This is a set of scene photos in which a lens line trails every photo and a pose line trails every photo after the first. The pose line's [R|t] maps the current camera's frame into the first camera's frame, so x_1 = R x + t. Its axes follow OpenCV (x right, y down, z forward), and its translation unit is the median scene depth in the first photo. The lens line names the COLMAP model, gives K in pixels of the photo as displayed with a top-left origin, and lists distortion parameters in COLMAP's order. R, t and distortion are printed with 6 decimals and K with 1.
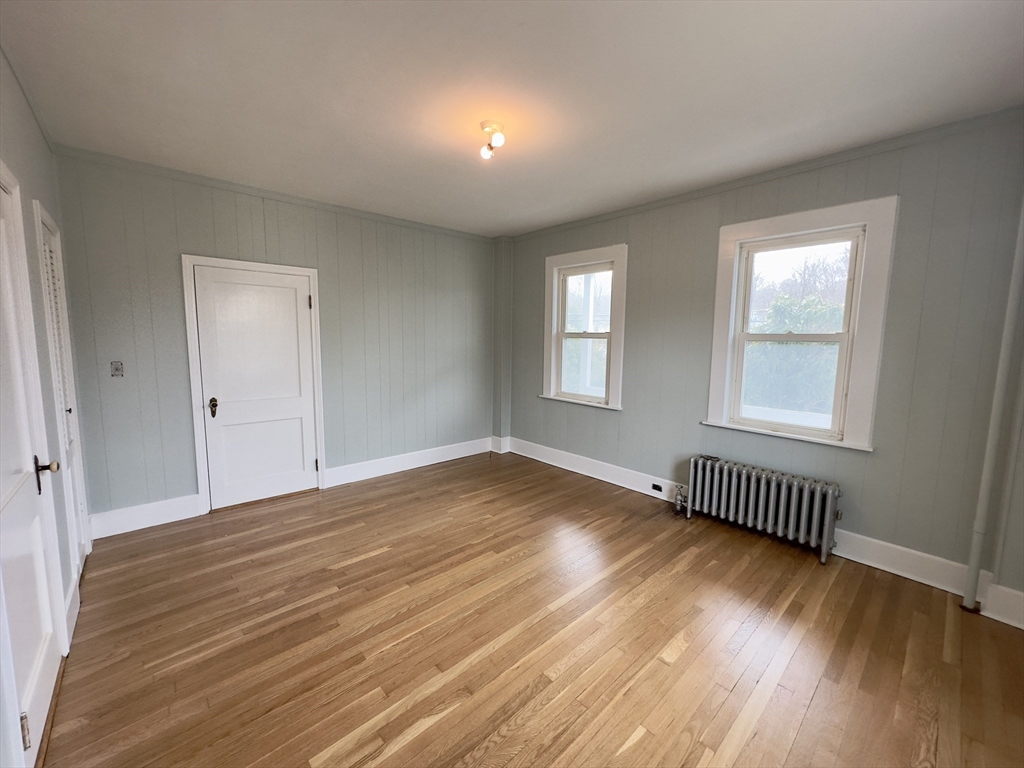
lens RADIAL K [[408.8, 0, 512.2], [0, 408.8, 383.4], [0, 0, 1]] dist [-0.000117, 0.000060]
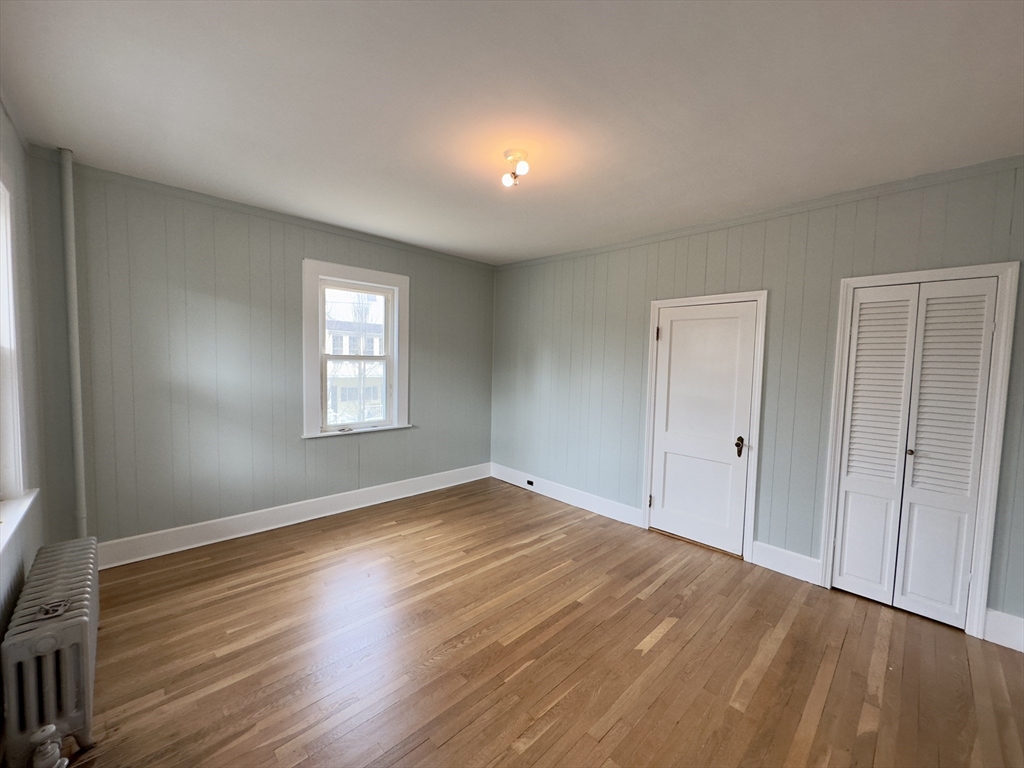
lens RADIAL K [[408.8, 0, 512.2], [0, 408.8, 383.4], [0, 0, 1]] dist [-0.000117, 0.000060]
pose [[-0.998654, -0.036179, -0.037168, -0.019538], [-0.041993, 0.984563, 0.169921, -0.221636], [0.030447, 0.171253, -0.984756, 1.808584]]
